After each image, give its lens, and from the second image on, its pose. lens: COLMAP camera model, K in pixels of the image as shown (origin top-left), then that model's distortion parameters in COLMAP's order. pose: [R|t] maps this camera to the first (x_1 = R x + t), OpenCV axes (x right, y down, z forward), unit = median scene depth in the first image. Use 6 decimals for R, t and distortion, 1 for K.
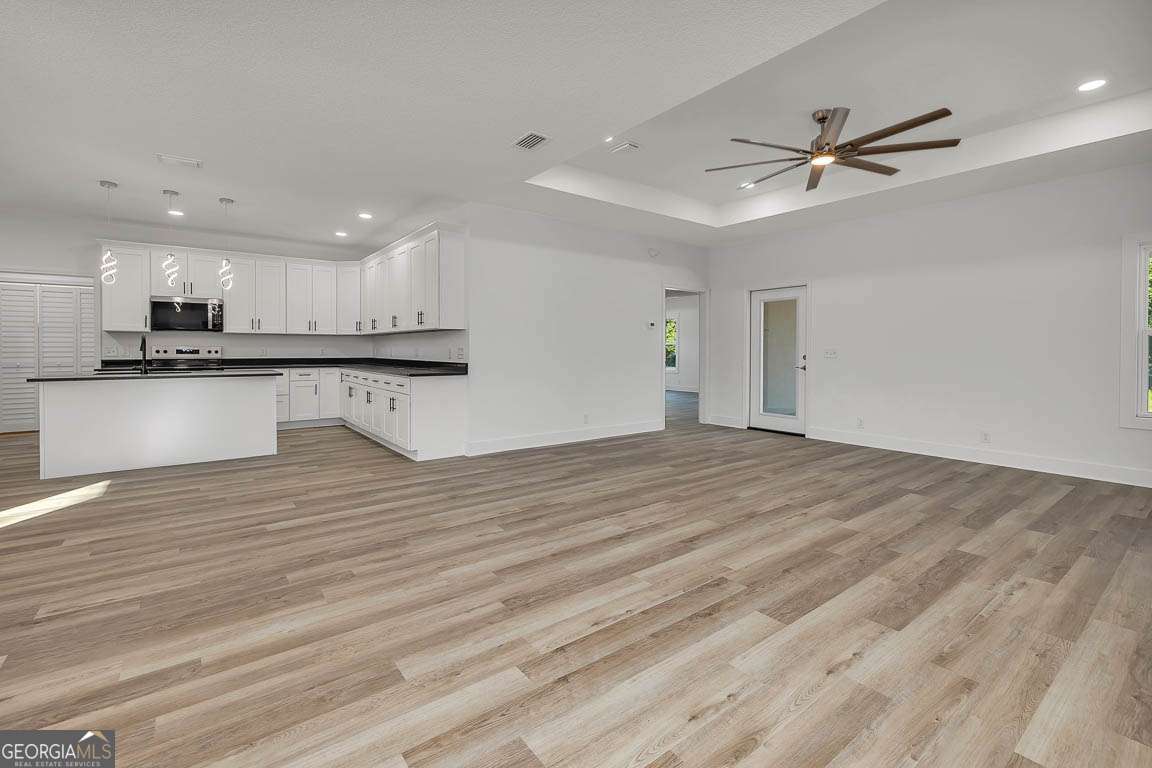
lens RADIAL K [[492.2, 0, 574.1], [0, 492.2, 363.1], [0, 0, 1]] dist [0.000742, 0.000223]
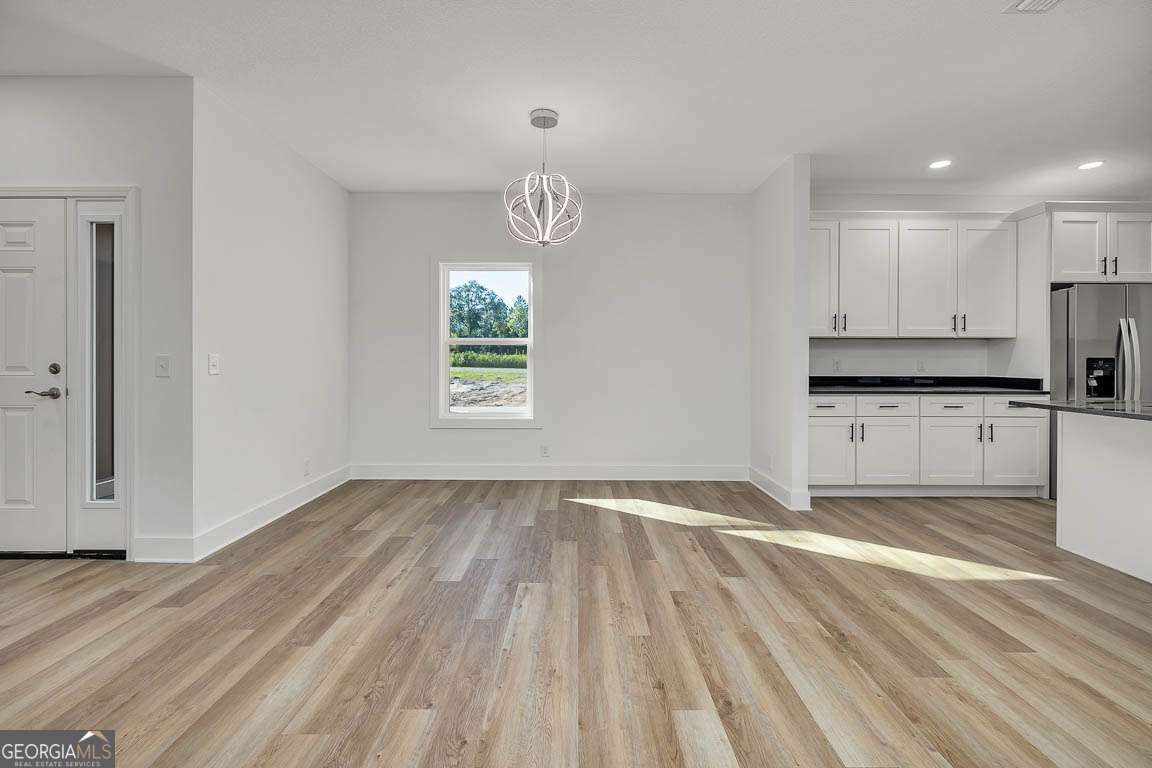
lens RADIAL K [[492.2, 0, 574.1], [0, 492.2, 363.1], [0, 0, 1]] dist [0.000742, 0.000223]
pose [[-0.614138, -0.002570, -0.789194, -0.215389], [-0.021220, 0.999687, 0.013258, -0.030486], [0.788913, 0.024889, -0.614000, 1.683099]]
